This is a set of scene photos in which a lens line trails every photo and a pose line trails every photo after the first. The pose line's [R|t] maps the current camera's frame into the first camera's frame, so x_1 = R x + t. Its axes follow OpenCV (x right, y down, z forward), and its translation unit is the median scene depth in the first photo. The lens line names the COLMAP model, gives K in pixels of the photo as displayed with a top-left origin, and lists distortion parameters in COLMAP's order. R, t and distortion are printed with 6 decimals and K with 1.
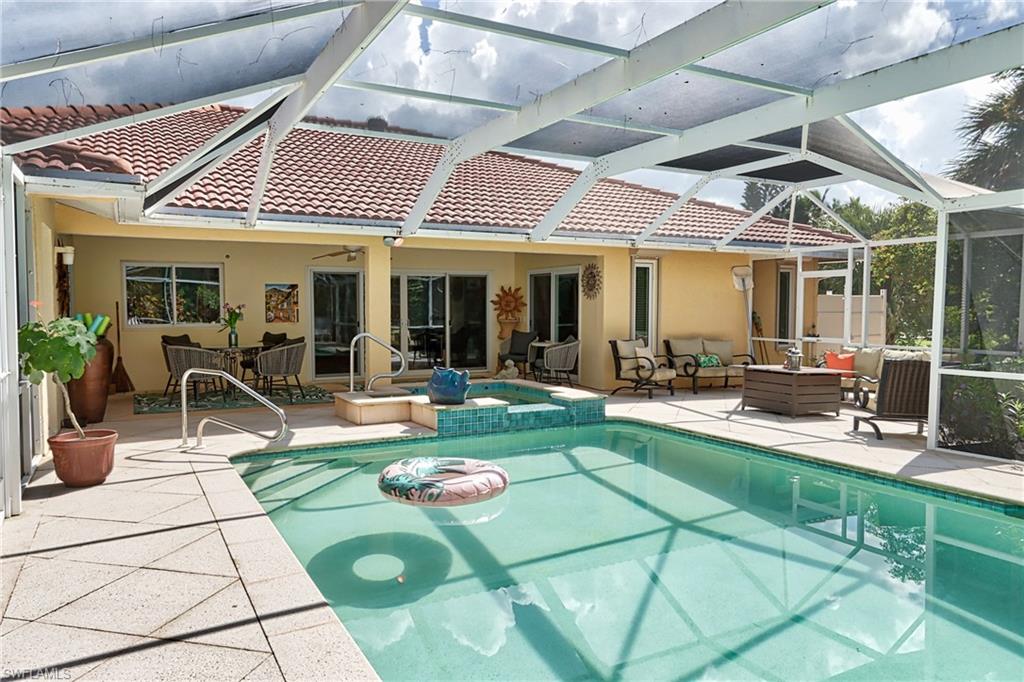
lens RADIAL K [[709.2, 0, 510.5], [0, 709.2, 345.2], [0, 0, 1]] dist [0.005218, 0.000238]
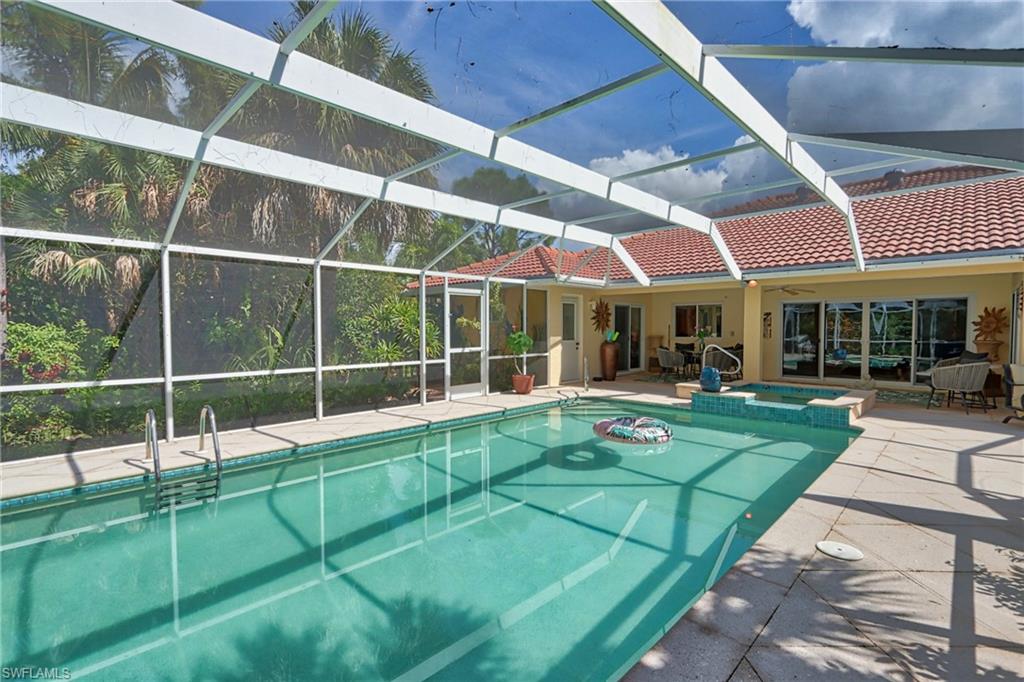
lens RADIAL K [[469.7, 0, 511.9], [0, 469.7, 339.0], [0, 0, 1]] dist [-0.004621, -0.000390]
pose [[0.282702, 0.012010, -0.959133, 0.513503], [-0.050481, 0.998722, -0.002374, -0.003829], [0.957879, 0.049089, 0.282947, 0.209744]]
